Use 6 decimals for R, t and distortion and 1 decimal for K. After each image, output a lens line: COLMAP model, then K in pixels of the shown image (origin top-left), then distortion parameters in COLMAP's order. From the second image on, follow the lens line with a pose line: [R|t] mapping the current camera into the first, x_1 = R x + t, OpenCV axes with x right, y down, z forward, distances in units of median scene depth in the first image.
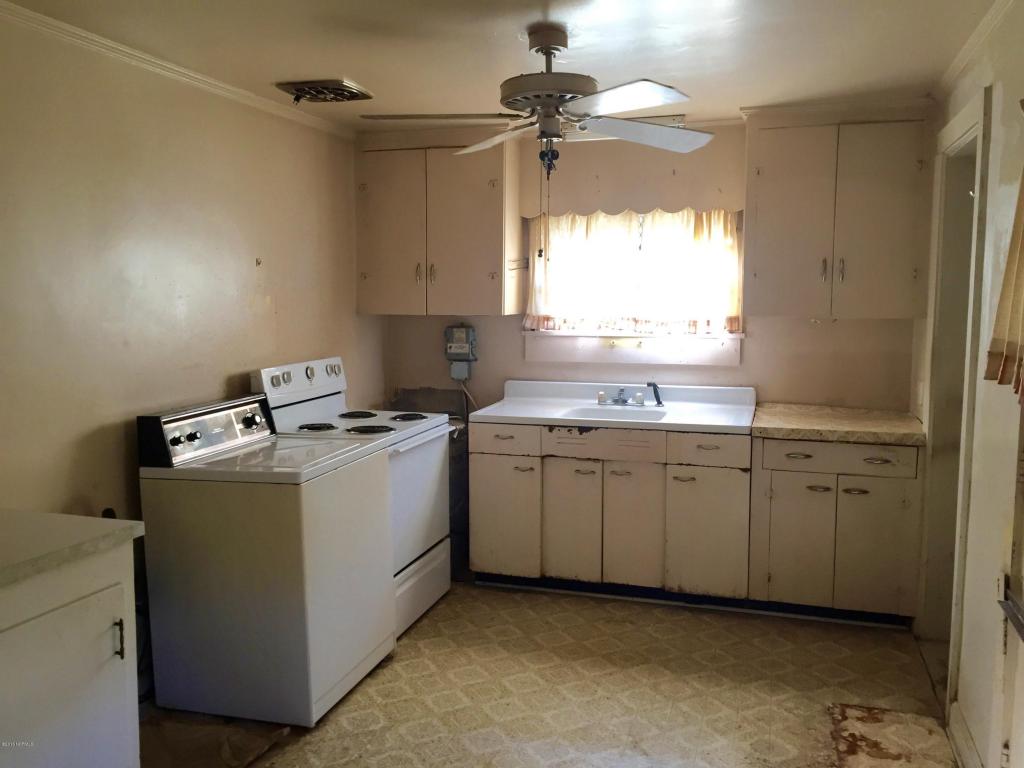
lens RADIAL K [[869.9, 0, 509.1], [0, 869.9, 385.4], [0, 0, 1]] dist [0.082249, -0.106501]
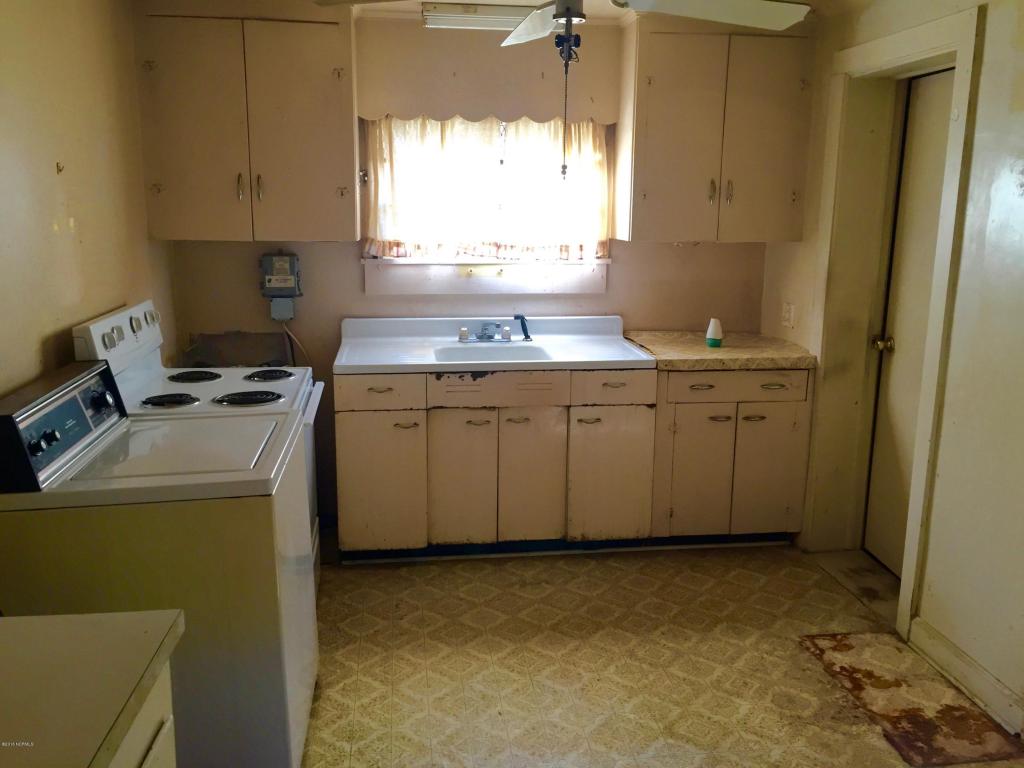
lens RADIAL K [[869.9, 0, 509.1], [0, 869.9, 385.4], [0, 0, 1]] dist [0.082249, -0.106501]
pose [[0.909821, -0.077769, 0.407649, -0.239880], [0.037183, 0.993610, 0.106569, -0.029976], [-0.413332, -0.081801, 0.906899, 0.198355]]
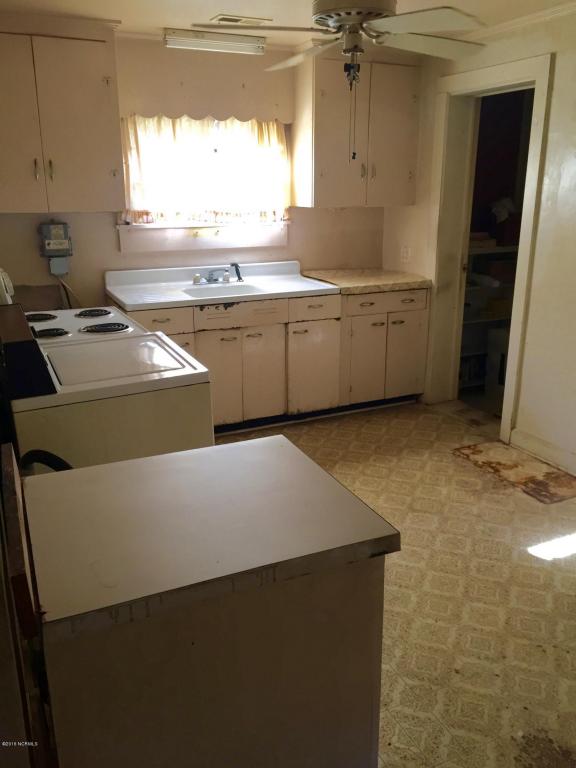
lens RADIAL K [[653.8, 0, 288.0], [0, 653.8, 384.0], [0, 0, 1]] dist [0.084263, -0.108720]
pose [[0.738036, -0.199058, 0.644731, -0.471479], [0.077614, 0.974197, 0.211933, -0.030713], [-0.670282, -0.106374, 0.734443, 0.247419]]
